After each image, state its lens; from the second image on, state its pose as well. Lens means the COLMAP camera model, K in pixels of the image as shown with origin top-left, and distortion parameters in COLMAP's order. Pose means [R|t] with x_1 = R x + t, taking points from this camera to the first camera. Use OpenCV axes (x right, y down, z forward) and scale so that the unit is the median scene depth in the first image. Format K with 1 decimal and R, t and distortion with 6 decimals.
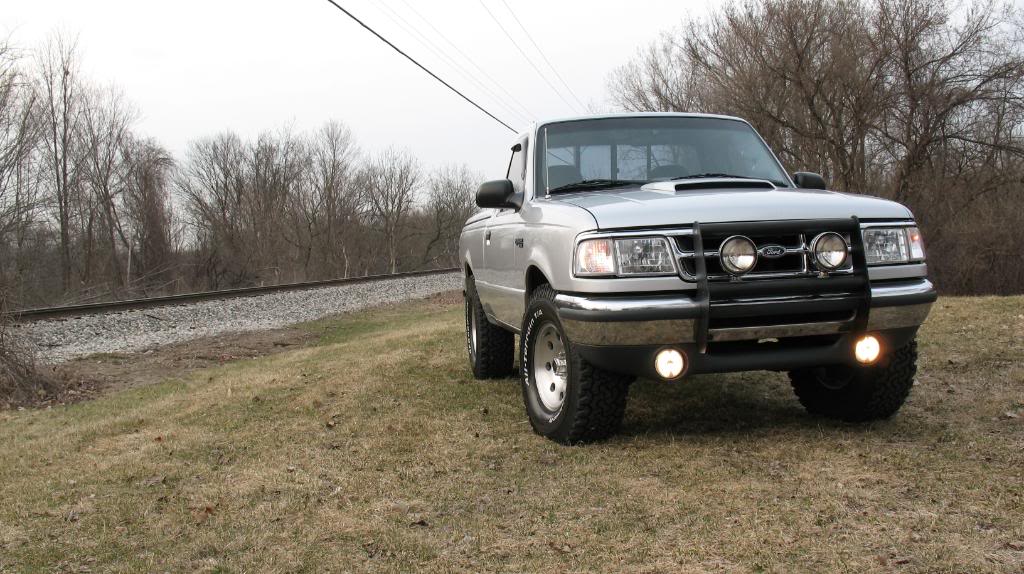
lens RADIAL K [[1069.3, 0, 512.0], [0, 1069.3, 287.0], [0, 0, 1]] dist [-0.187357, 0.229539]
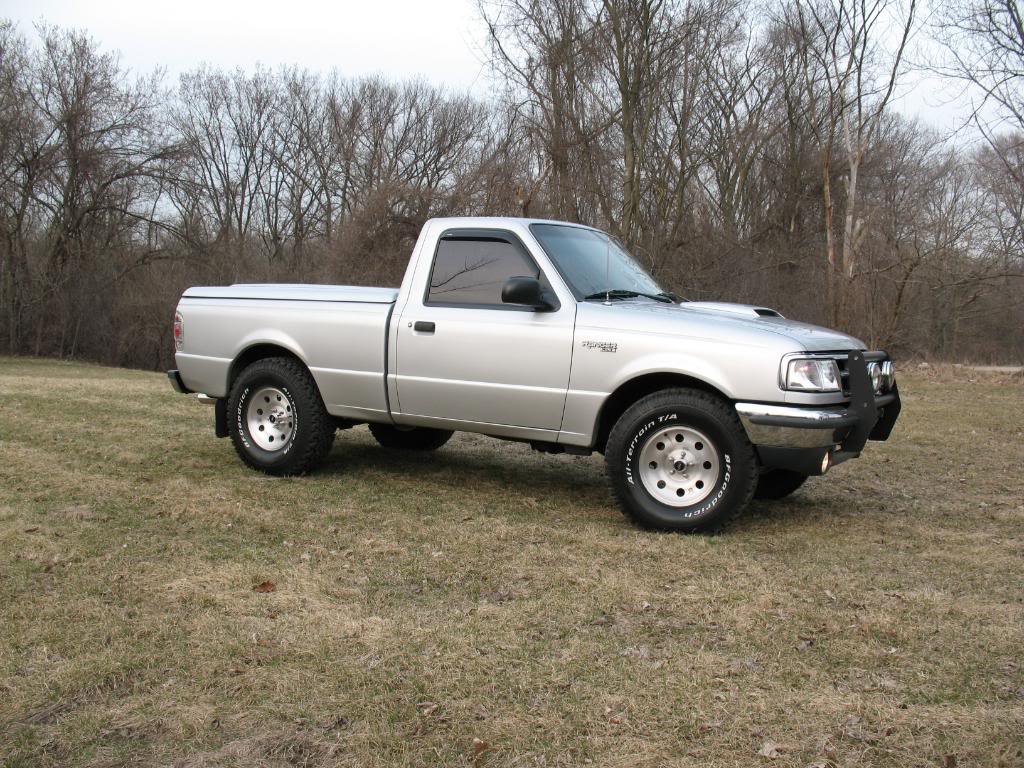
lens RADIAL K [[1071.6, 0, 512.6], [0, 1071.6, 362.9], [0, 0, 1]] dist [-0.093522, 0.012509]
pose [[0.638929, 0.037099, 0.768371, -0.914560], [-0.044251, 0.998955, -0.011436, -0.011057], [-0.767992, -0.026695, 0.639903, 0.428465]]
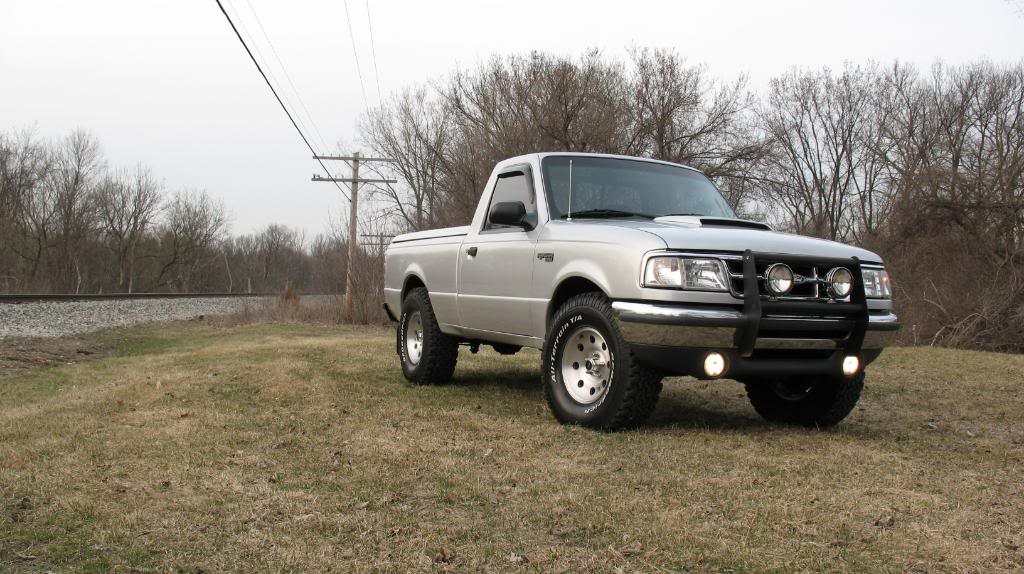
lens RADIAL K [[1069.3, 0, 512.0], [0, 1069.3, 287.0], [0, 0, 1]] dist [-0.187357, 0.229539]
pose [[0.962405, 0.081899, 0.258979, -0.345110], [-0.071316, 0.996199, -0.050015, 0.053551], [-0.262091, 0.029665, 0.964587, -0.096676]]
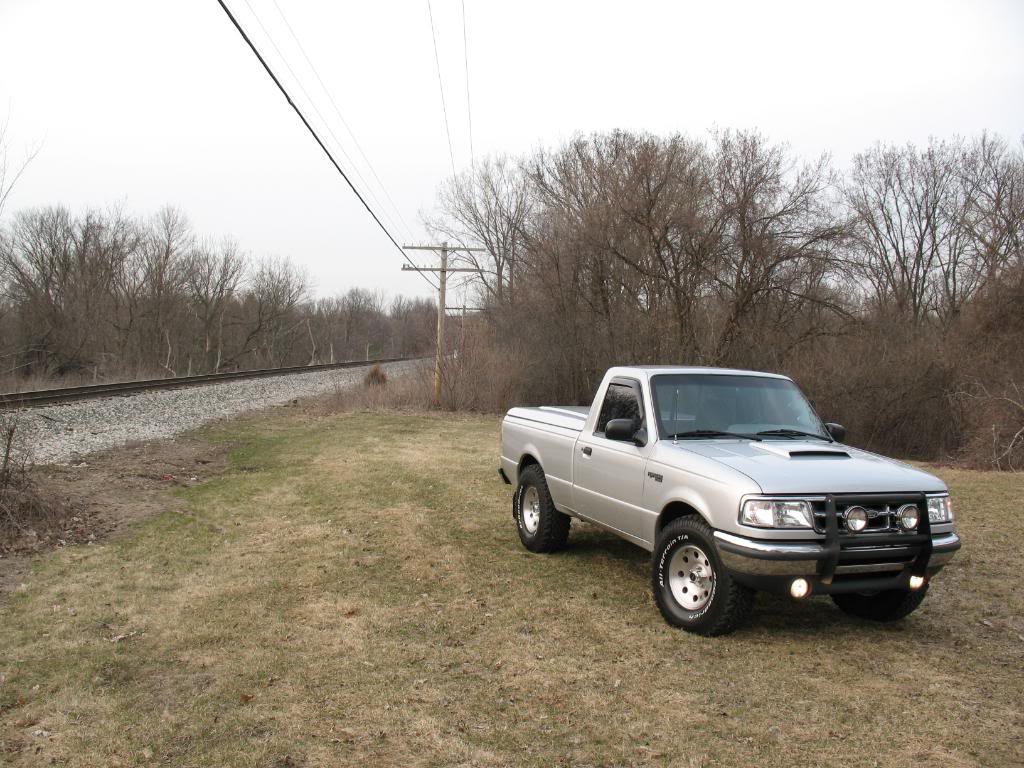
lens RADIAL K [[1074.0, 0, 512.0], [0, 1074.0, 384.0], [0, 0, 1]] dist [-0.202223, 0.281951]
pose [[0.978339, 0.076126, 0.192506, -0.466541], [-0.076396, 0.997059, -0.006033, -0.145765], [-0.192399, -0.008805, 0.981277, -0.291659]]
